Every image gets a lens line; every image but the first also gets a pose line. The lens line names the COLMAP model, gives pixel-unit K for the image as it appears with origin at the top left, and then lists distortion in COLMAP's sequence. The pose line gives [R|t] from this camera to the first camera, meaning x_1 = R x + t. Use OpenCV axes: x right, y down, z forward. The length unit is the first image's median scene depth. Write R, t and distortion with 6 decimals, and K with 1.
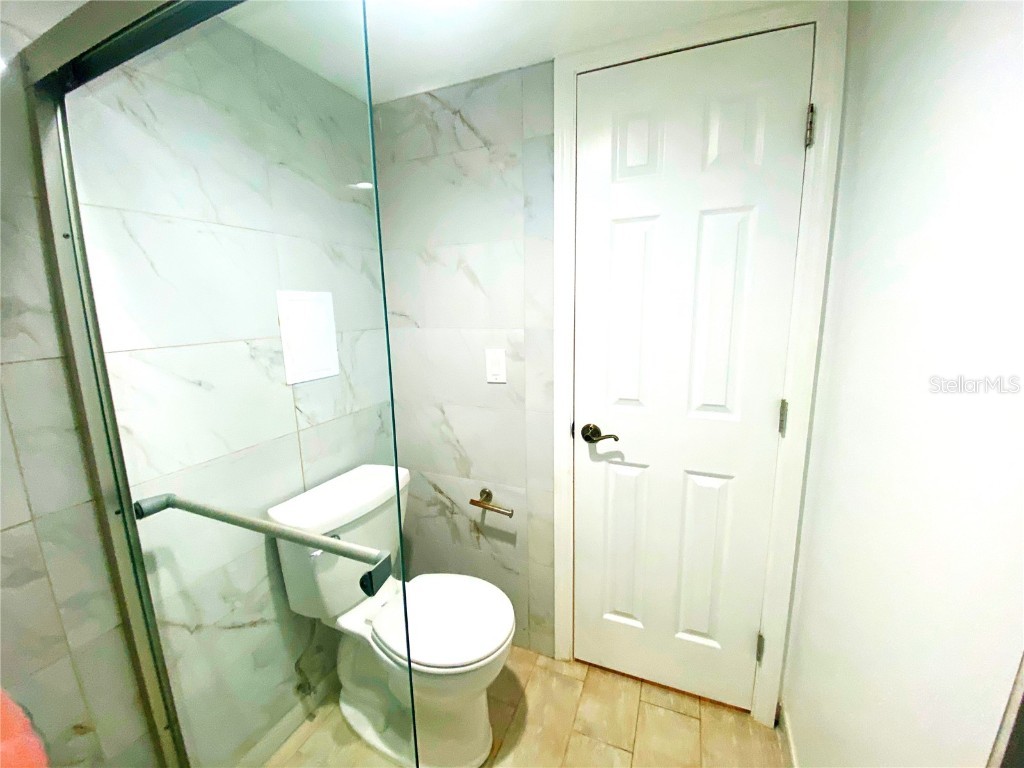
lens RADIAL K [[412.2, 0, 509.3], [0, 412.2, 381.4], [0, 0, 1]] dist [0.000201, 0.000023]
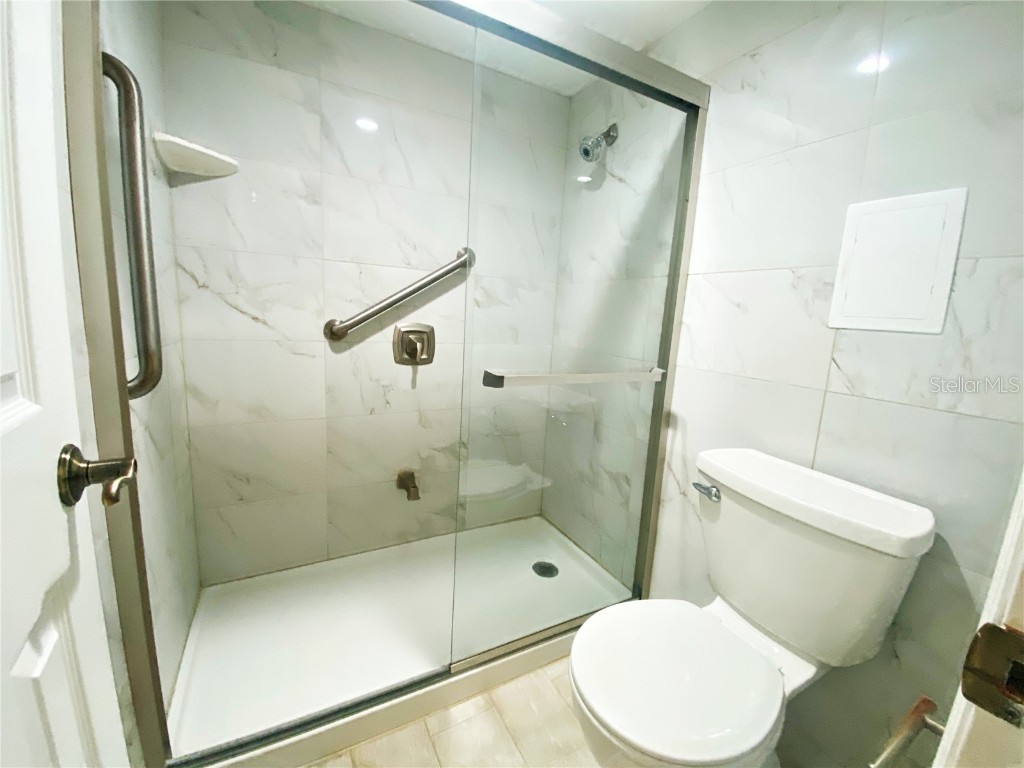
lens RADIAL K [[412.2, 0, 512.1], [0, 412.2, 379.8], [0, 0, 1]] dist [0.000201, 0.000023]
pose [[-0.619035, 0.121036, -0.775981, 0.473537], [-0.179577, 0.940063, 0.289886, -0.016707], [0.764557, 0.318798, -0.560197, 1.040539]]
